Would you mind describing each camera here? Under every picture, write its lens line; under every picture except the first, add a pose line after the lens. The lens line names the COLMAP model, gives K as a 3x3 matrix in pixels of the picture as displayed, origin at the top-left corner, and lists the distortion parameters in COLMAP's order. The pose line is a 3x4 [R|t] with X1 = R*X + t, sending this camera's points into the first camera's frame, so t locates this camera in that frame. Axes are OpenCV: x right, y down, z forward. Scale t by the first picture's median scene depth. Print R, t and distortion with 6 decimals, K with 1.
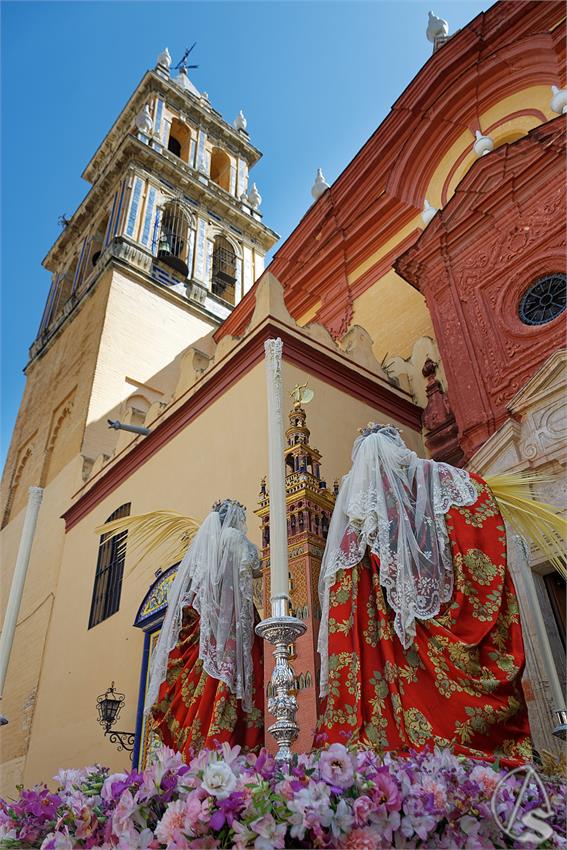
lens RADIAL K [[637.4, 0, 283.5], [0, 637.4, 425.0], [0, 0, 1]] dist [0.002194, 0.005389]
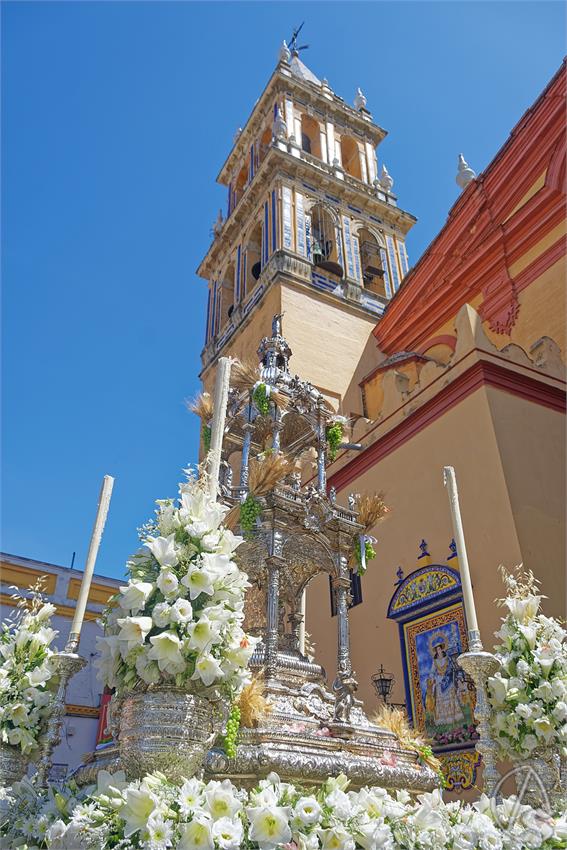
lens RADIAL K [[637.4, 0, 283.5], [0, 637.4, 425.0], [0, 0, 1]] dist [0.002194, 0.005389]
pose [[0.980932, -0.079246, -0.177463, -0.075535], [0.091709, 0.993781, 0.063150, -0.061662], [0.171355, -0.078220, 0.982099, -0.086750]]
